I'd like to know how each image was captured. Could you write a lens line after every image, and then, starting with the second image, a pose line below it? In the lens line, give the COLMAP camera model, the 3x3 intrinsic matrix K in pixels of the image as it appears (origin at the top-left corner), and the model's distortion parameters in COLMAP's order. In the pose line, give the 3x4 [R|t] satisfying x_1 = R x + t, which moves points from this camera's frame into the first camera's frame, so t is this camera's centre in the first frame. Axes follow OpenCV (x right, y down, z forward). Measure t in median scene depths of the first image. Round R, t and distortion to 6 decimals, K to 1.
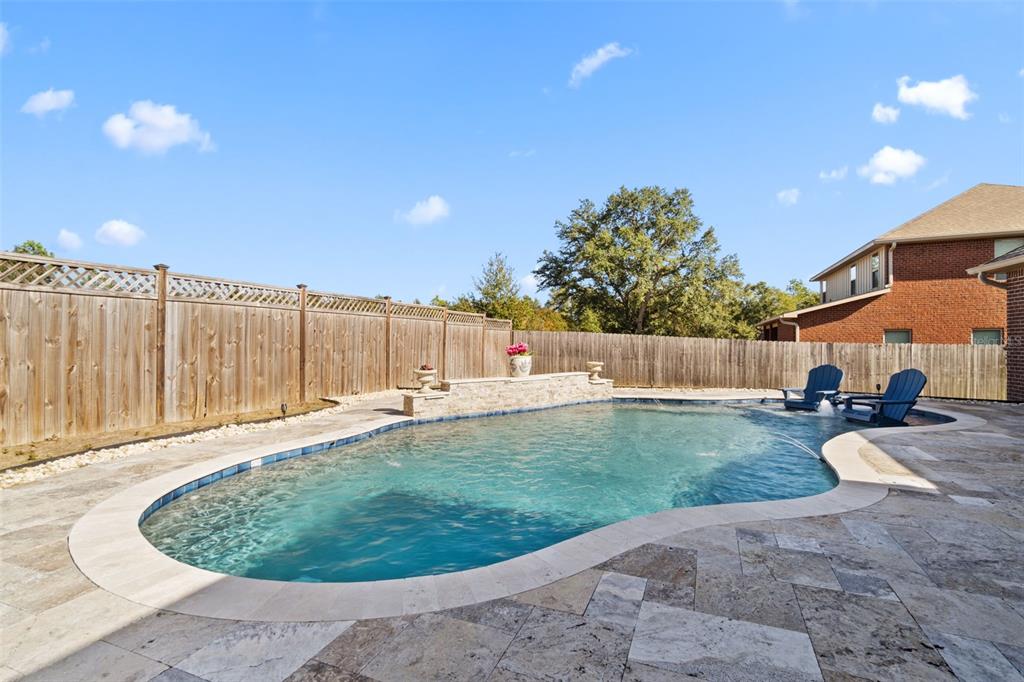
lens RADIAL K [[448.4, 0, 512.0], [0, 448.4, 341.0], [0, 0, 1]] dist [-0.000726, -0.000019]
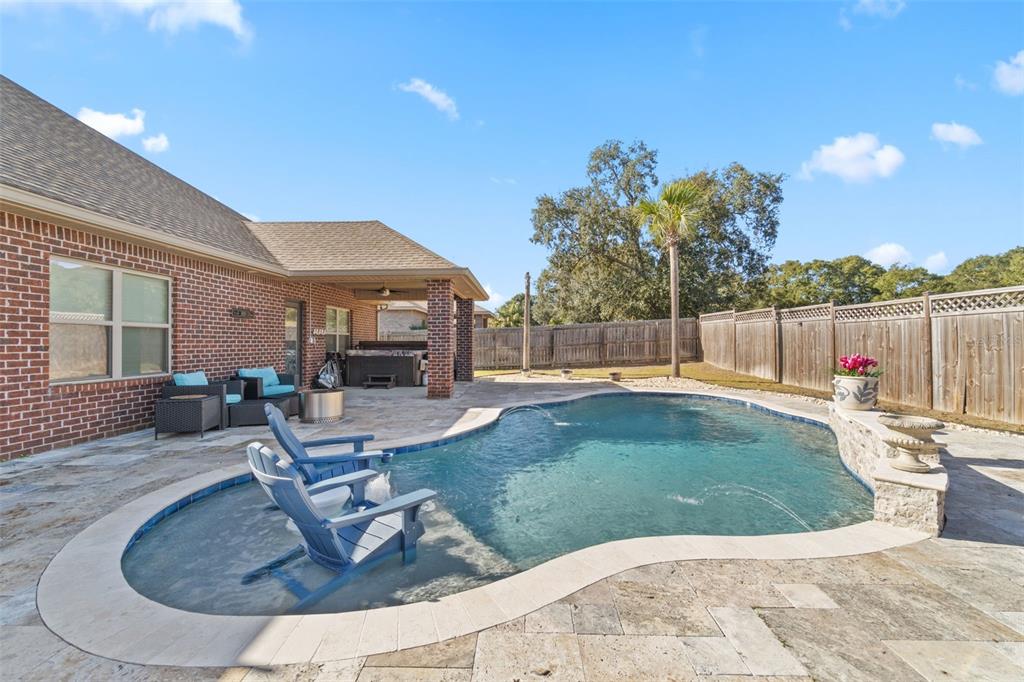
lens RADIAL K [[436.6, 0, 514.5], [0, 436.6, 340.8], [0, 0, 1]] dist [-0.000620, 0.000253]
pose [[-0.926211, -0.000214, -0.377006, 0.758842], [0.000563, 0.999998, -0.001951, -0.014973], [0.377006, -0.002020, -0.926209, 1.527289]]
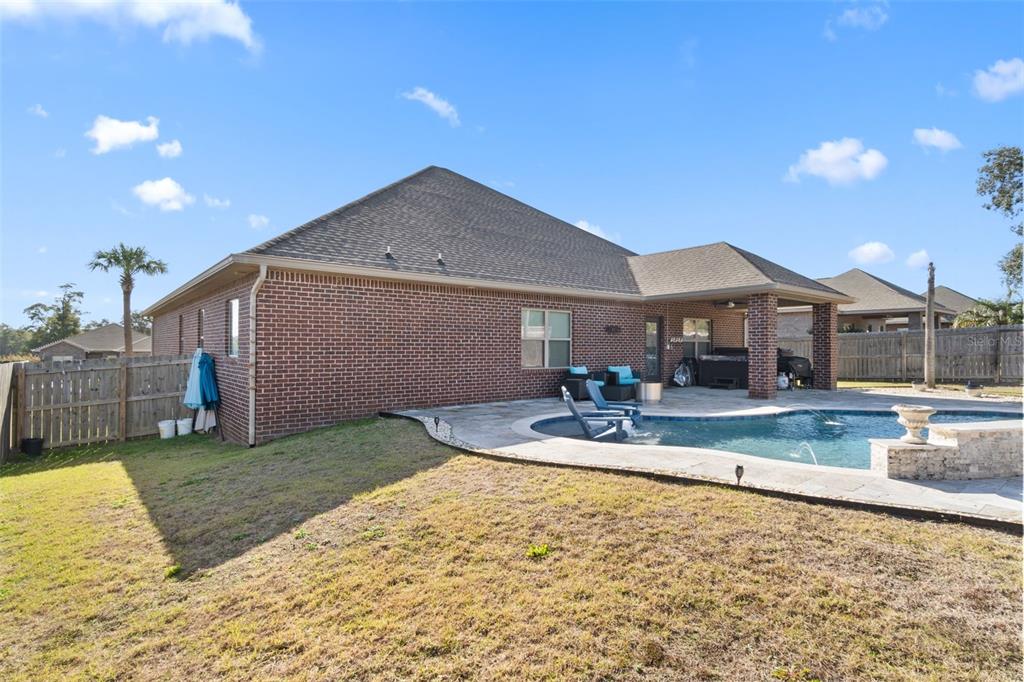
lens RADIAL K [[480.9, 0, 514.4], [0, 480.9, 343.3], [0, 0, 1]] dist [-0.002618, -0.000192]
pose [[-0.882476, 0.000954, 0.470357, 0.432729], [-0.001180, 0.999990, -0.004241, -0.026694], [-0.470356, -0.004298, -0.882466, 2.057929]]
